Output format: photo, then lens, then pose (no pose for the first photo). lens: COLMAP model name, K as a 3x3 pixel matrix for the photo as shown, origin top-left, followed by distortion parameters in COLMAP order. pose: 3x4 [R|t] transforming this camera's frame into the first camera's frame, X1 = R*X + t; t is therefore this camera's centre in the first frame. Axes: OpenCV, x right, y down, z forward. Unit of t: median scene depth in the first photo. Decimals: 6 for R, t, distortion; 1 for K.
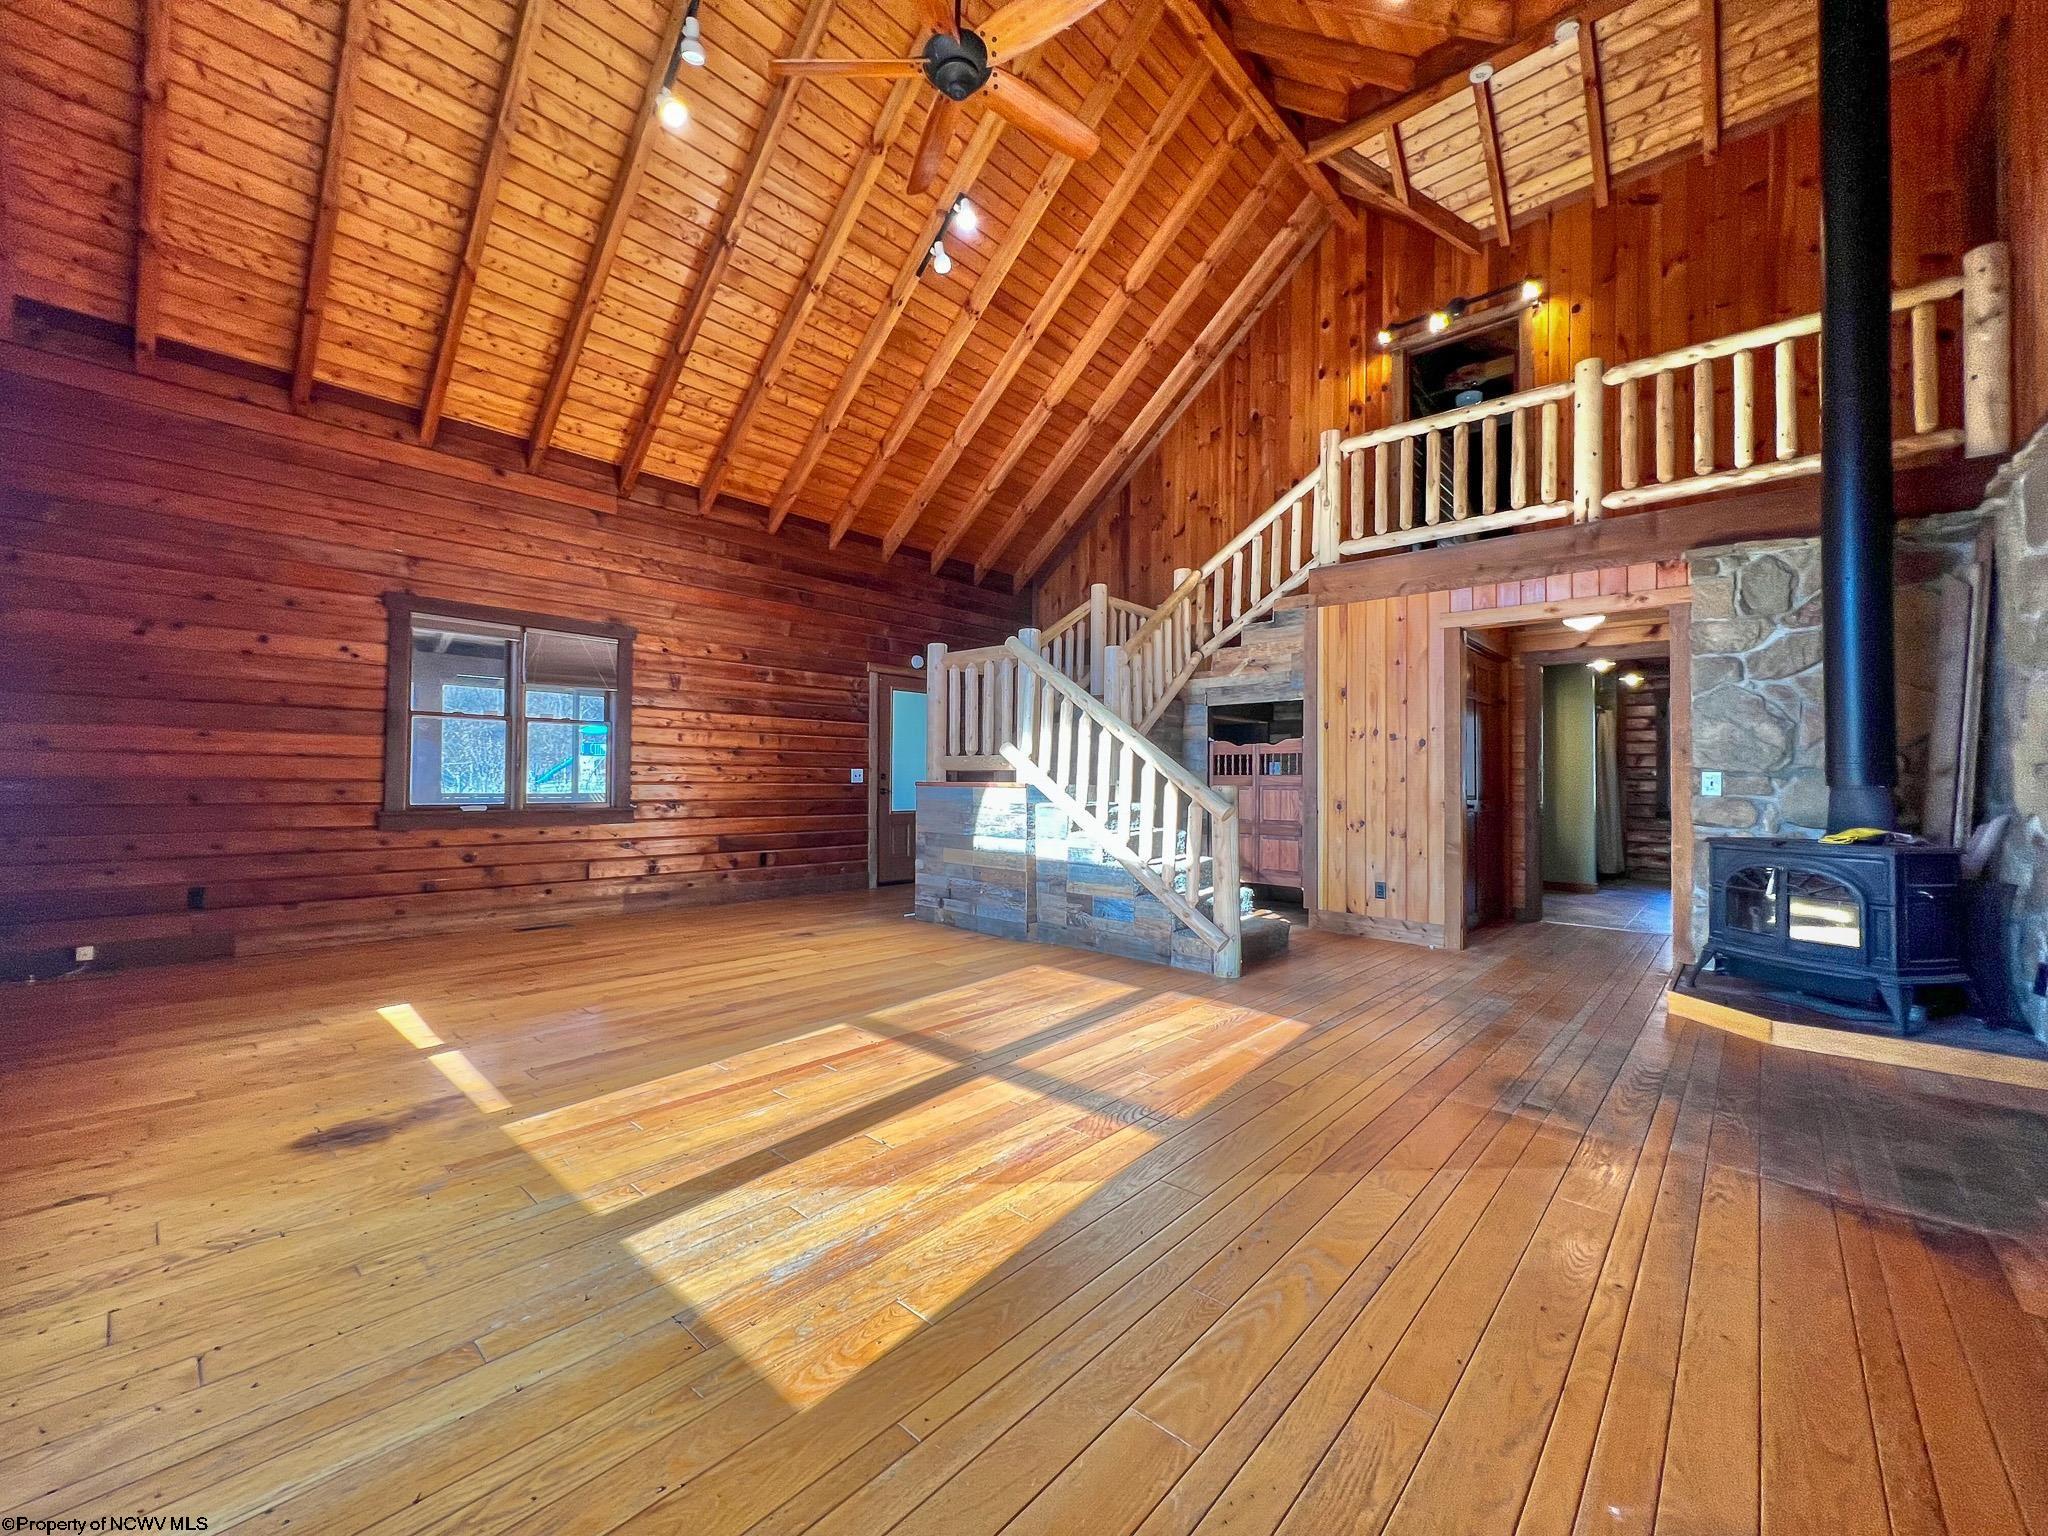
lens RADIAL K [[816.7, 0, 1015.9], [0, 816.7, 764.4], [0, 0, 1]] dist [-0.003901, 0.000789]
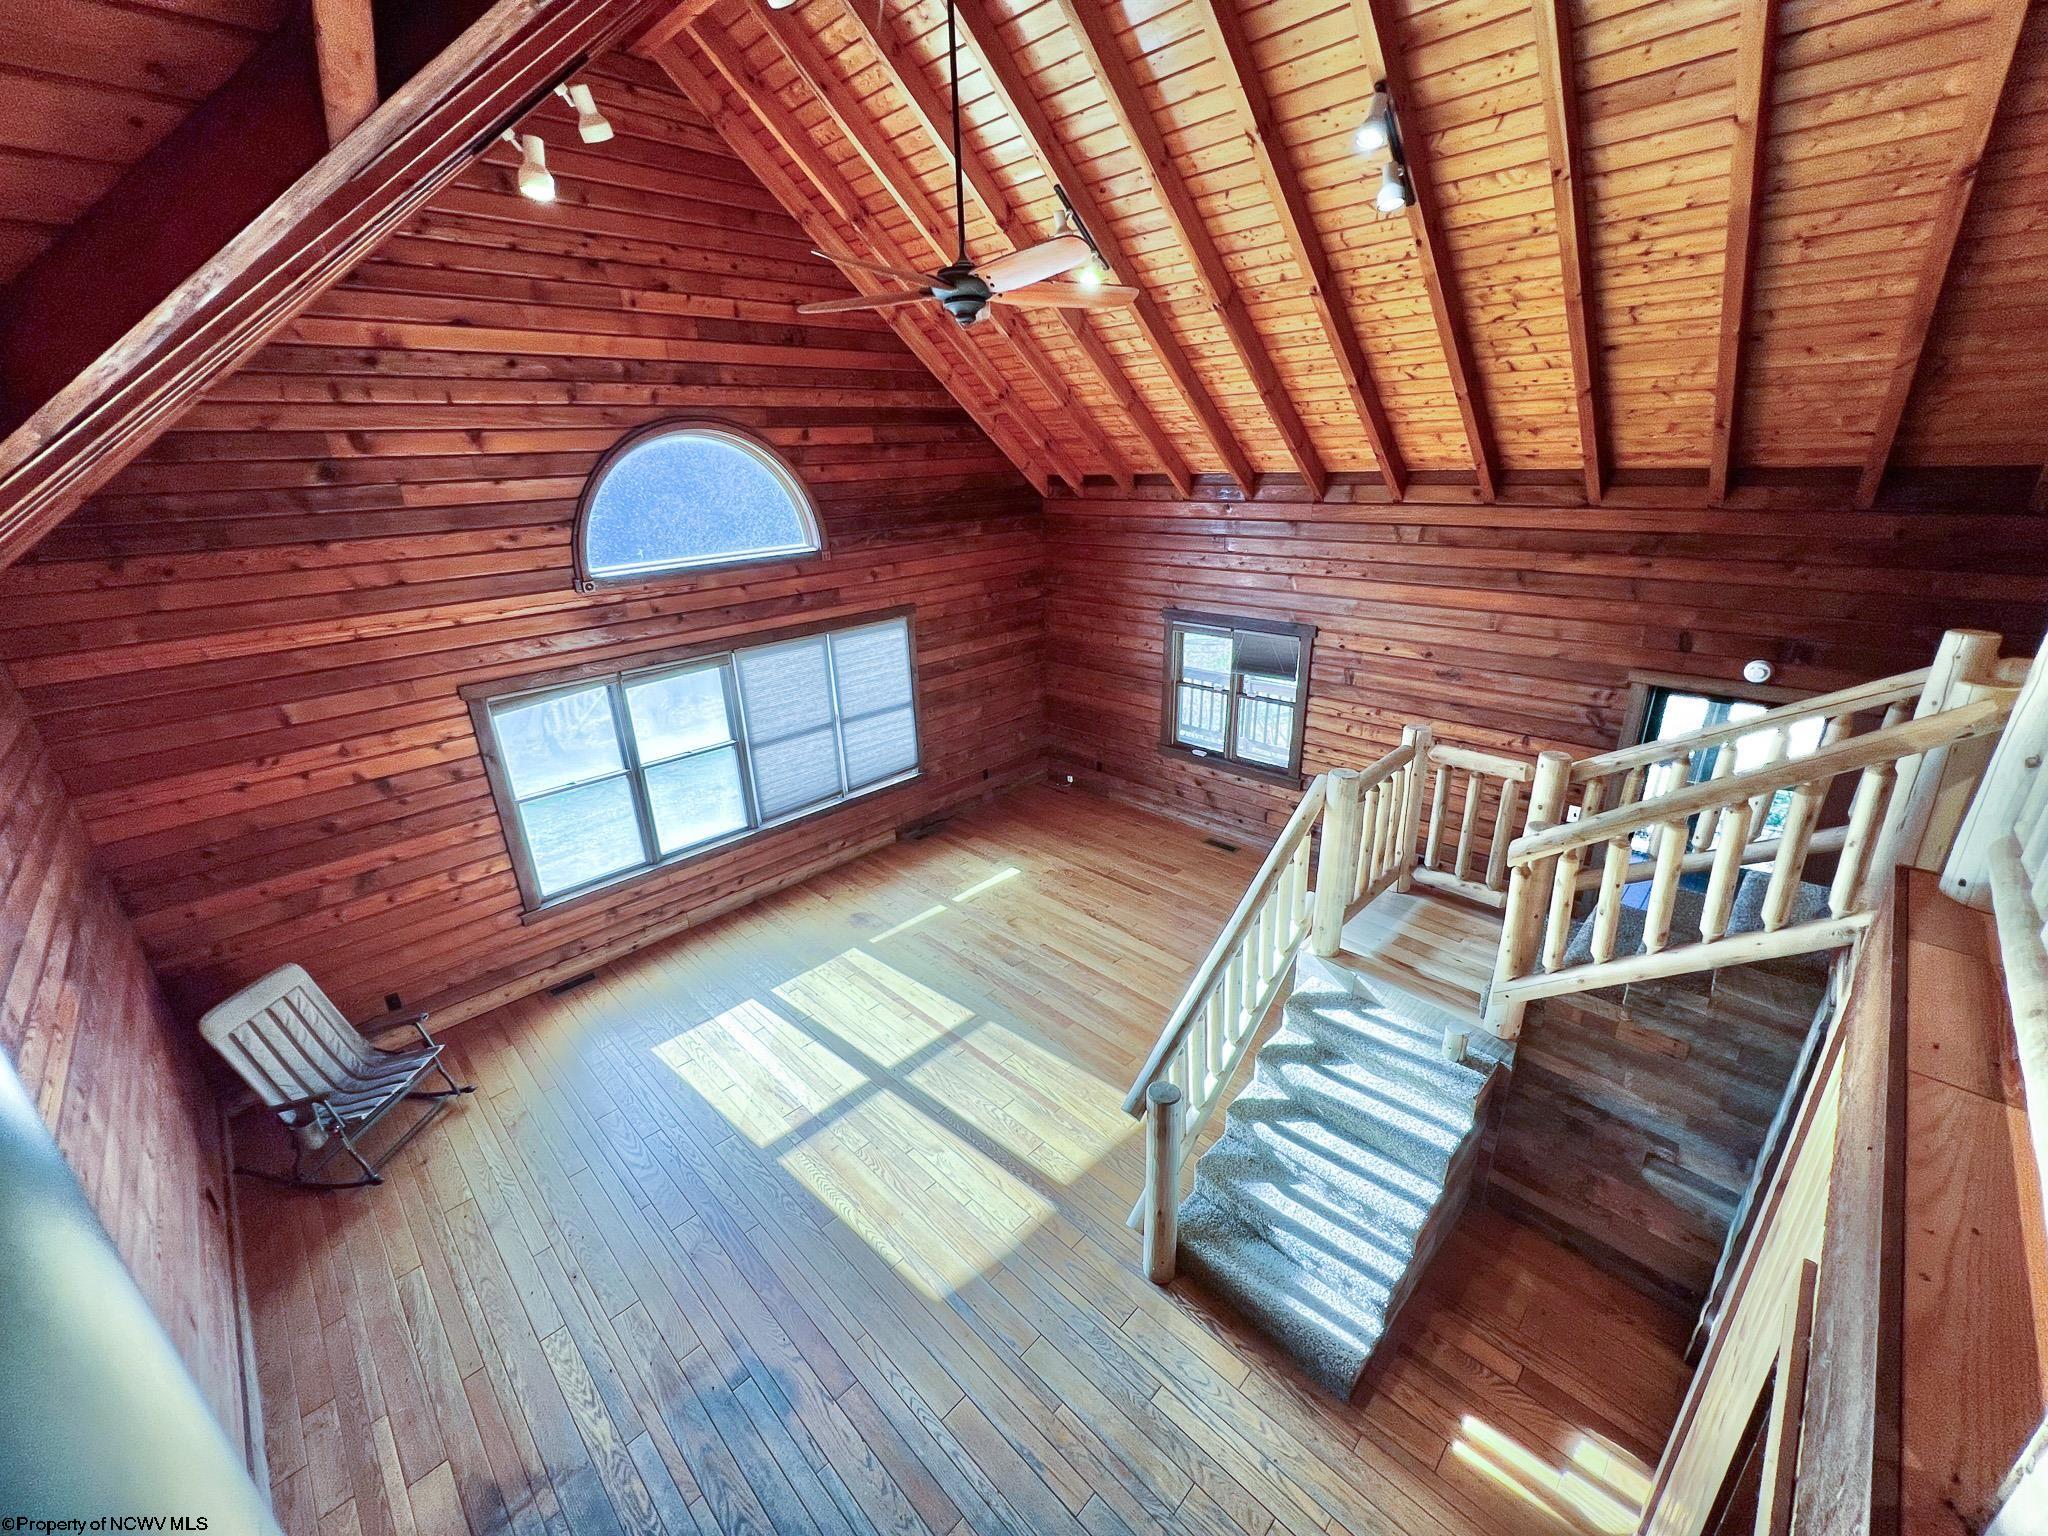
lens RADIAL K [[816.7, 0, 1023.2], [0, 816.7, 765.5], [0, 0, 1]] dist [-0.003901, 0.000789]
pose [[-0.041831, 0.348278, -0.936457, 0.716434], [0.050511, 0.936816, 0.346155, -0.439858], [0.997847, -0.032821, -0.056779, 0.747900]]
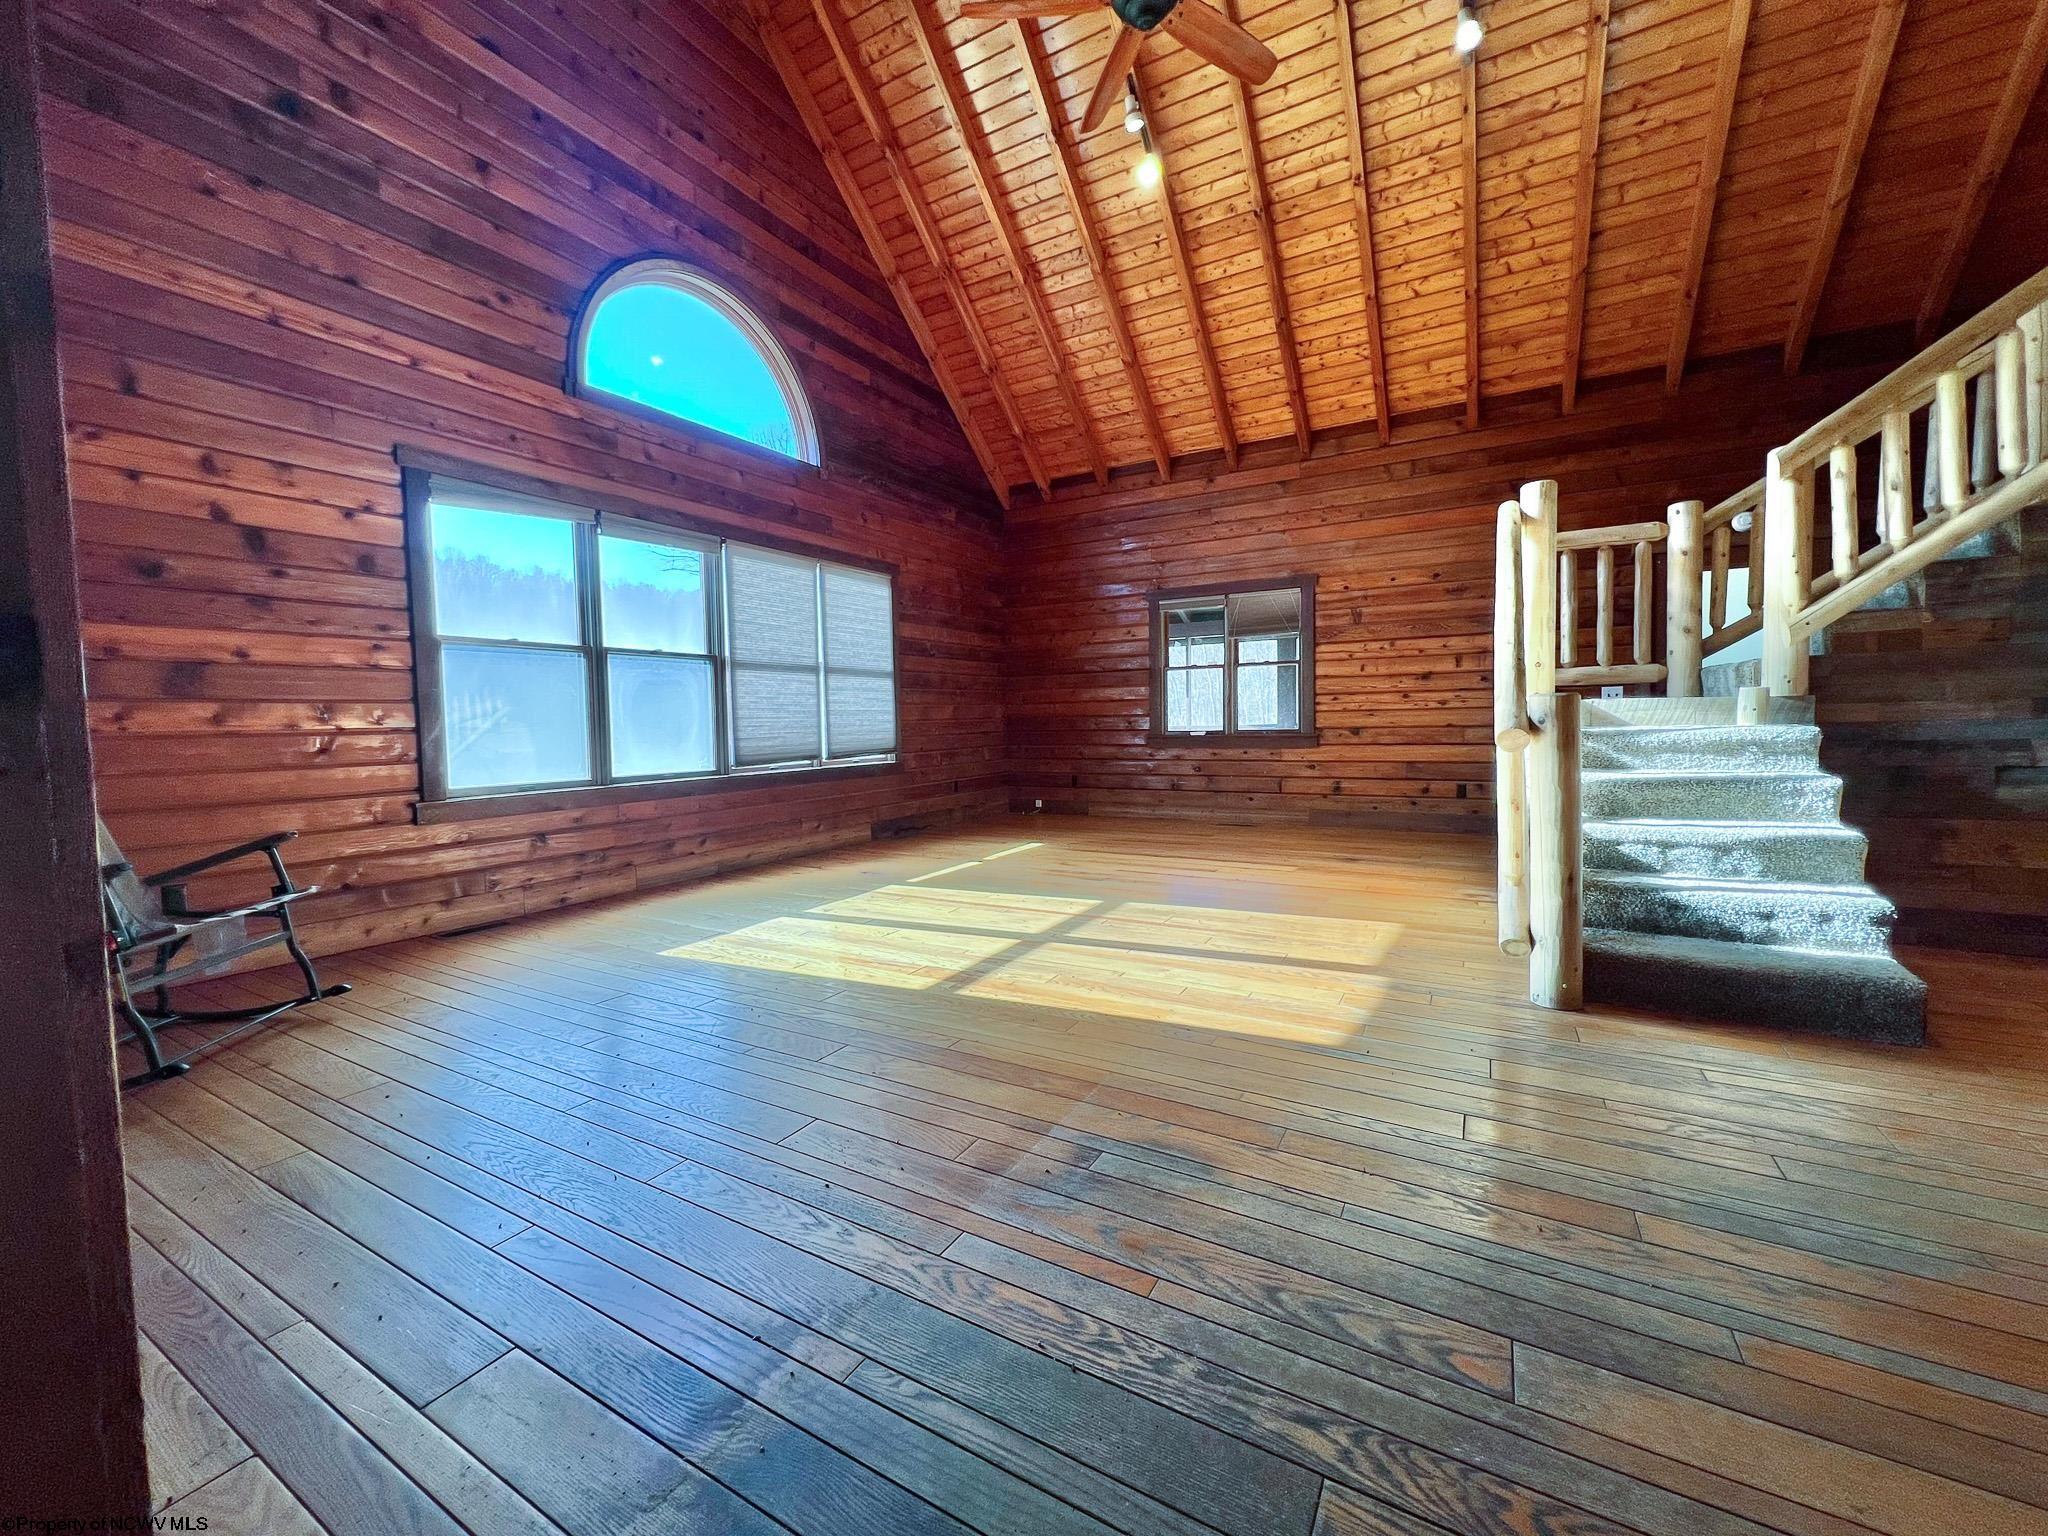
lens RADIAL K [[816.7, 0, 1023.1], [0, 816.7, 765.5], [0, 0, 1]] dist [-0.003901, 0.000789]
pose [[0.219167, 0.039583, -0.974884, 0.618093], [0.041540, 0.997892, 0.049856, 0.025984], [0.974803, -0.051423, 0.217060, 0.392810]]
